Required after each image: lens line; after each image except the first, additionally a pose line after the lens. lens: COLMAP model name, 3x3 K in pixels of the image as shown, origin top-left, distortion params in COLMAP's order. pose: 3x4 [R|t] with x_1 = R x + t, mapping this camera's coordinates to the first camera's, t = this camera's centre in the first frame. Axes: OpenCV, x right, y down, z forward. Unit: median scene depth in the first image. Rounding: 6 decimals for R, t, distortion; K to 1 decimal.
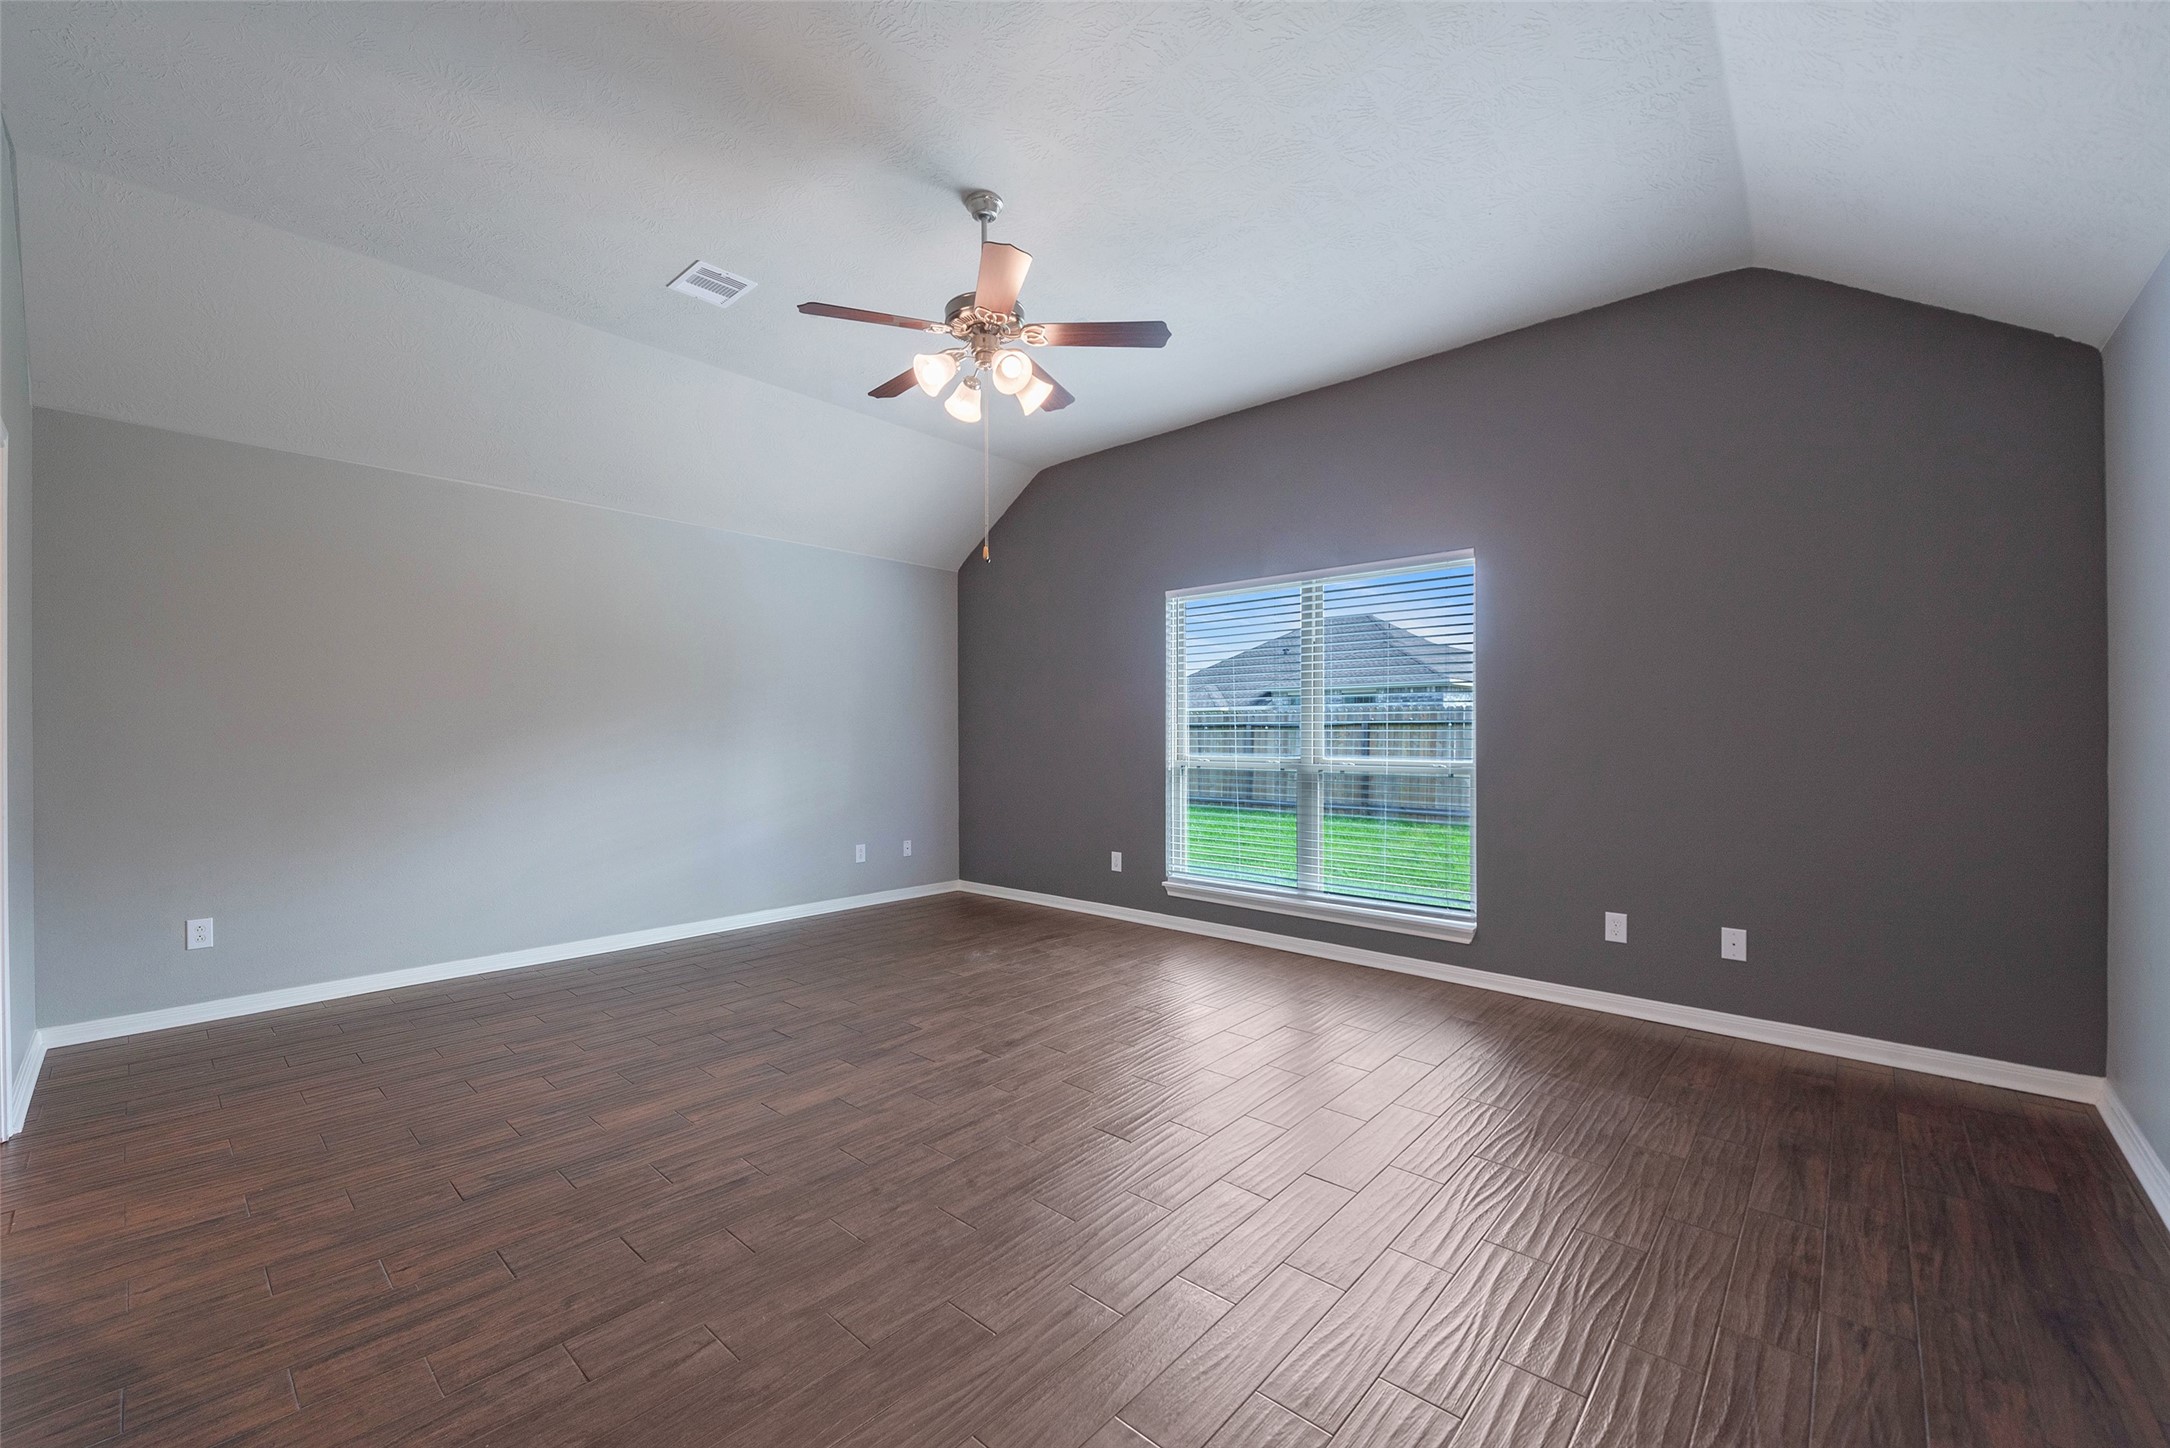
lens RADIAL K [[858.6, 0, 1085.7], [0, 858.6, 733.8], [0, 0, 1]] dist [-0.001281, -0.000166]
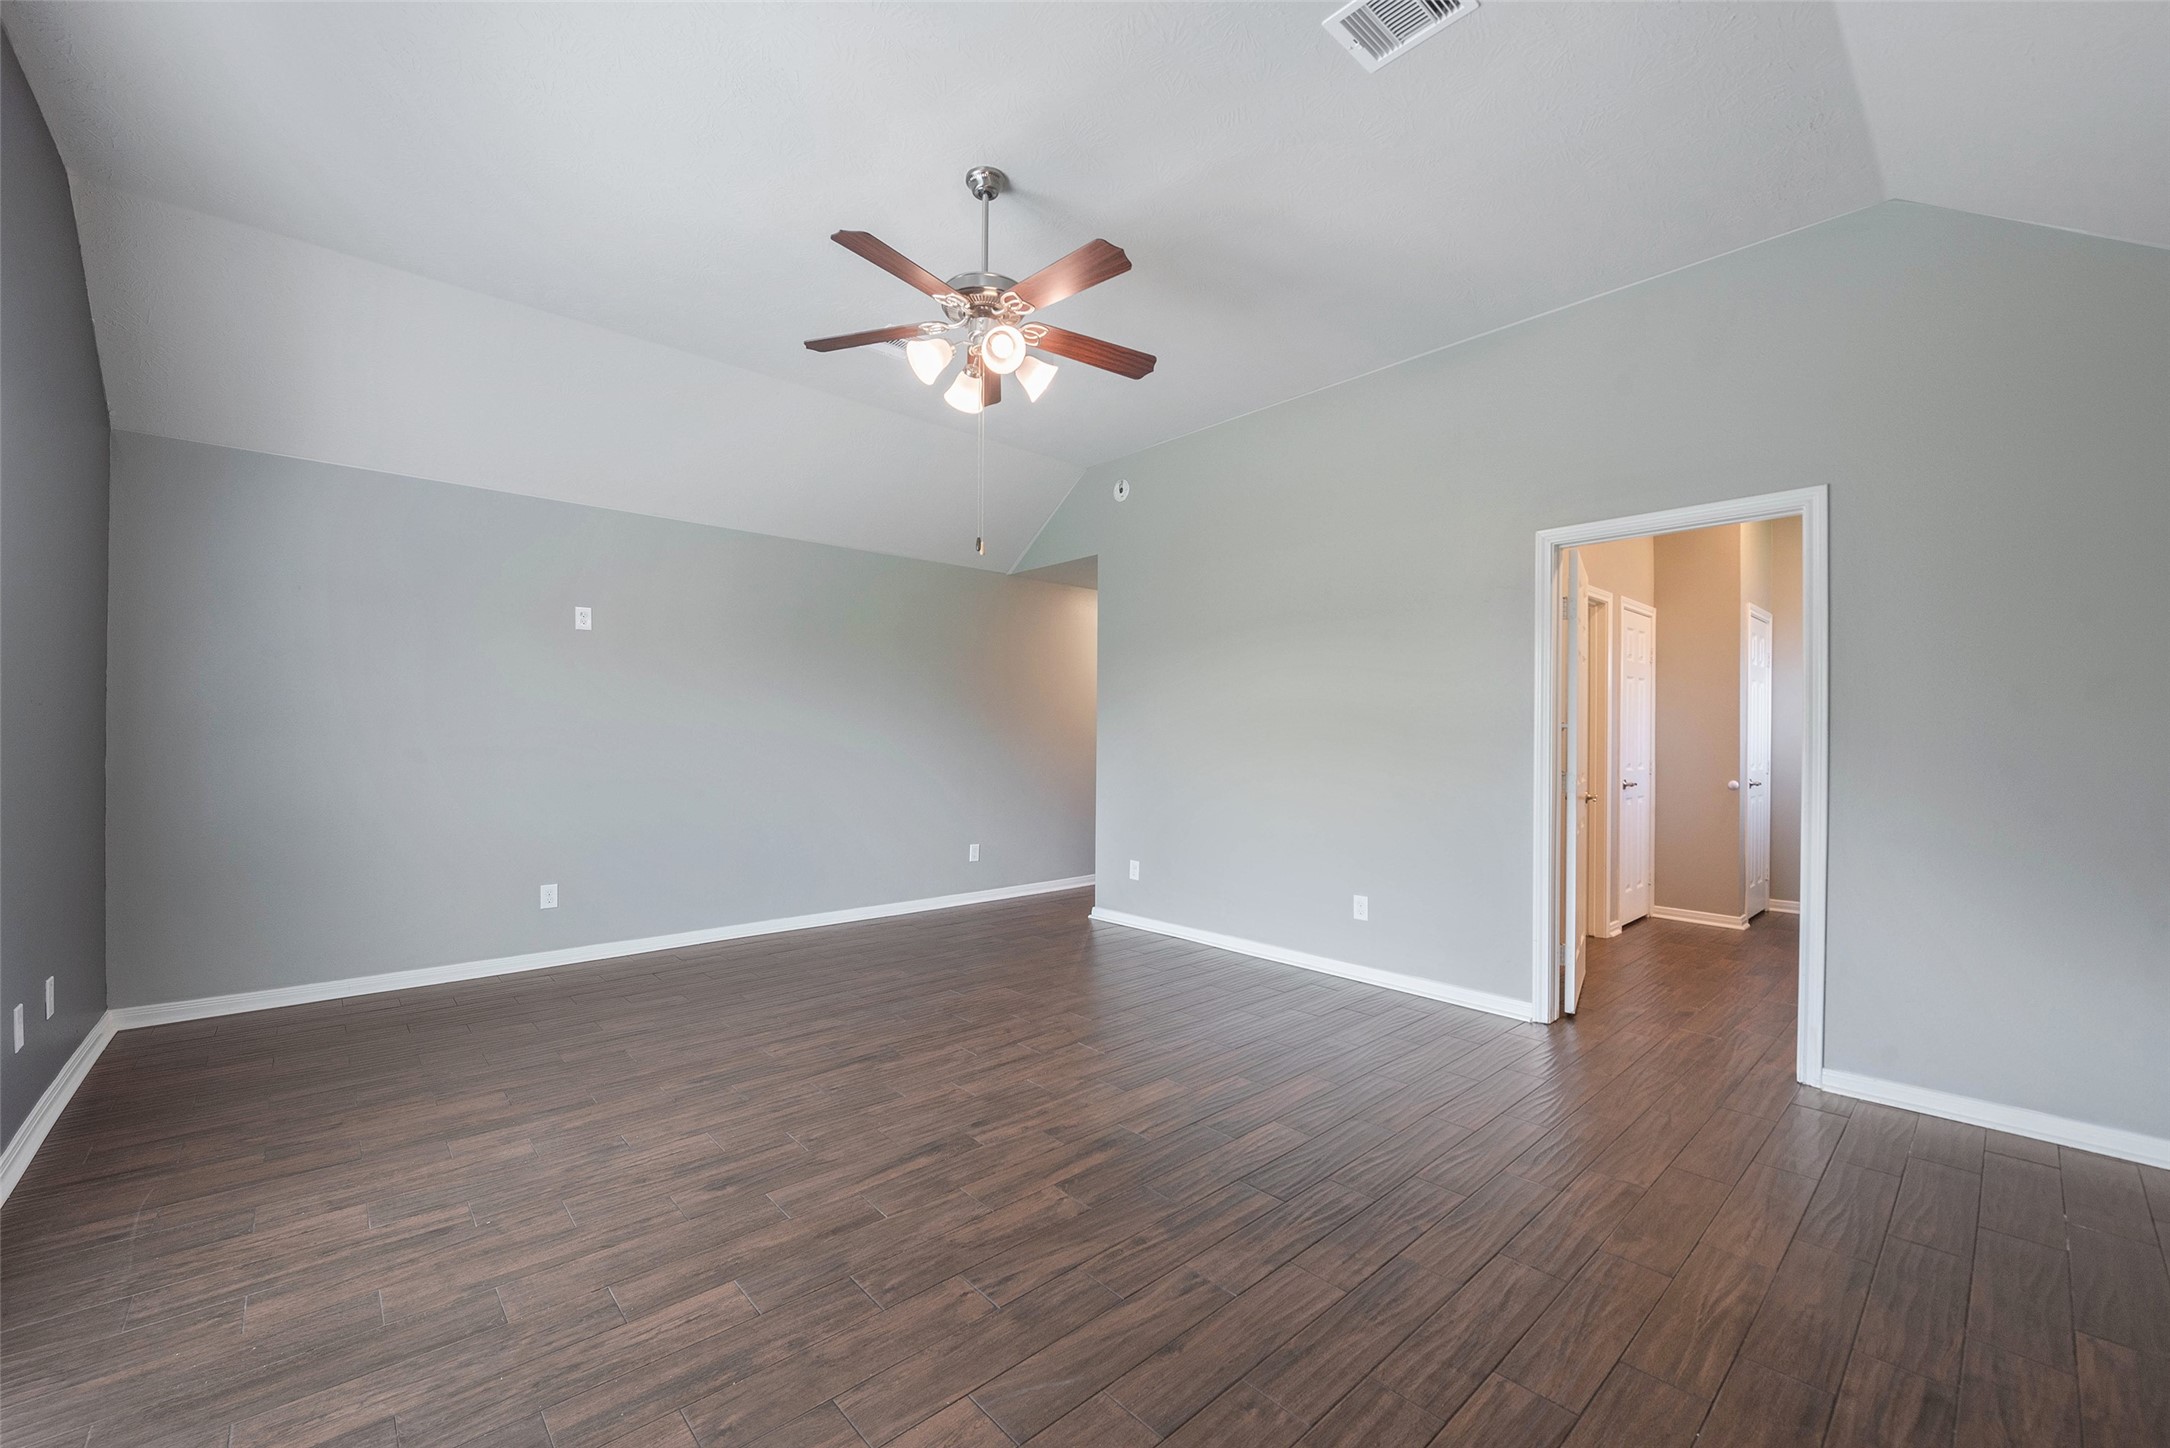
lens RADIAL K [[858.6, 0, 1085.7], [0, 858.6, 733.8], [0, 0, 1]] dist [-0.001281, -0.000166]
pose [[-0.994996, -0.000621, 0.099916, -0.297772], [-0.000762, 0.999999, -0.001373, -0.000844], [-0.099915, -0.001442, -0.994995, 1.760261]]
